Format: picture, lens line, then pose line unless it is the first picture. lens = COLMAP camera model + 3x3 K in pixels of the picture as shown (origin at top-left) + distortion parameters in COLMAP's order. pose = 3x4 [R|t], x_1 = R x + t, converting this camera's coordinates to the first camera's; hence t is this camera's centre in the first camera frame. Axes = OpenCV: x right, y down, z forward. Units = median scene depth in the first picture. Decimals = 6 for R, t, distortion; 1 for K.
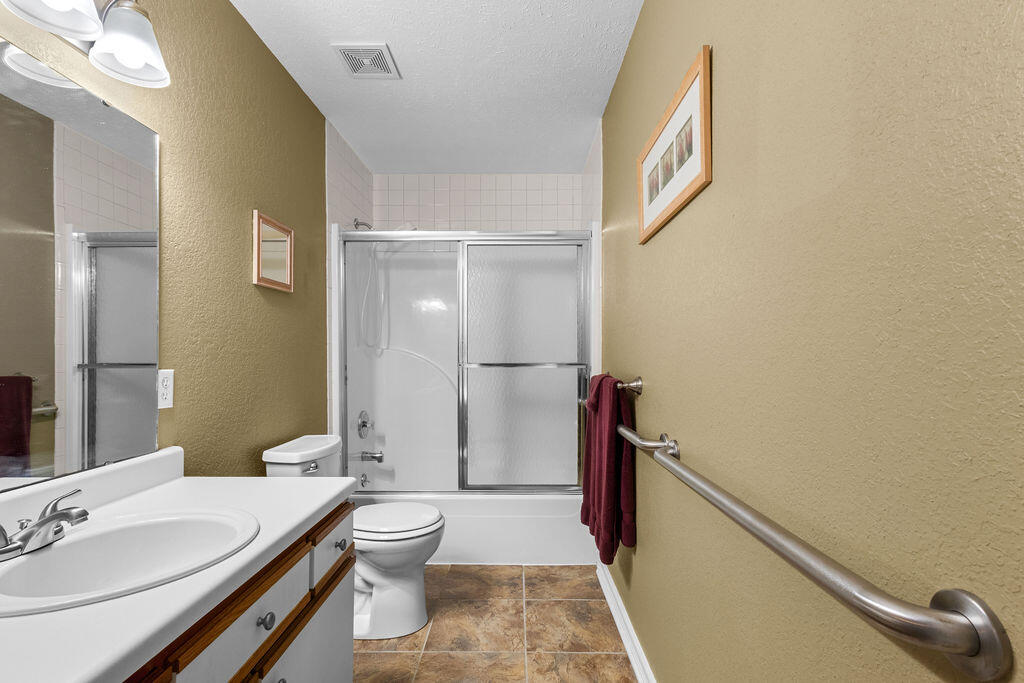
lens RADIAL K [[482.1, 0, 515.7], [0, 482.1, 357.6], [0, 0, 1]] dist [0.005496, 0.000572]
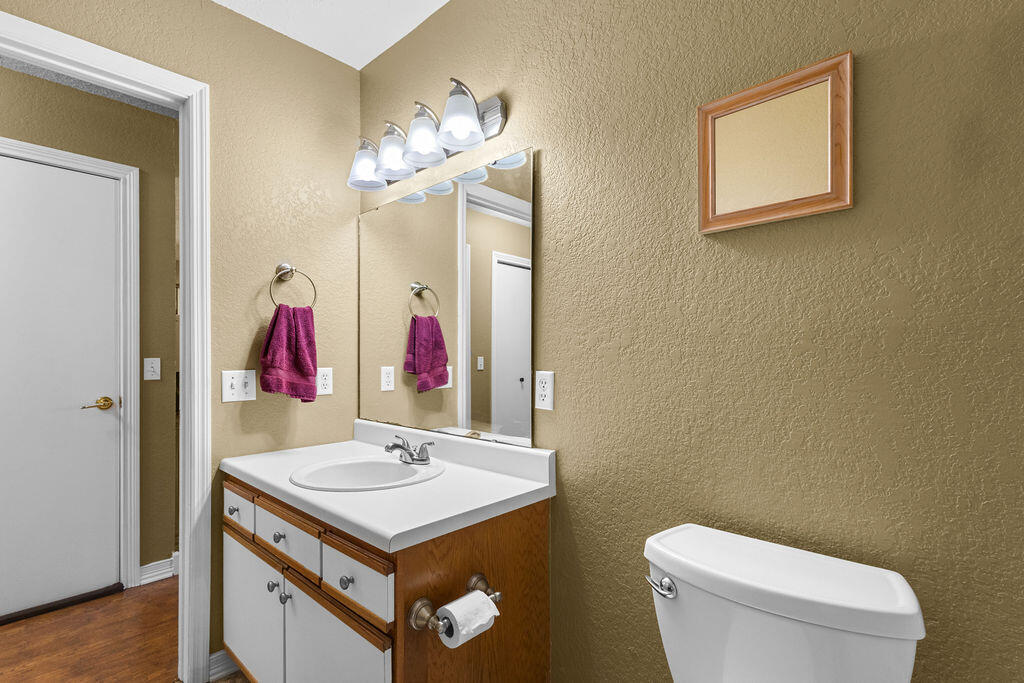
lens RADIAL K [[482.1, 0, 515.7], [0, 482.1, 357.6], [0, 0, 1]] dist [0.005496, 0.000572]
pose [[-0.673597, -0.006151, -0.739073, 0.054507], [-0.009959, 0.999950, 0.000754, -0.002863], [0.739031, 0.007868, -0.673625, 1.607435]]
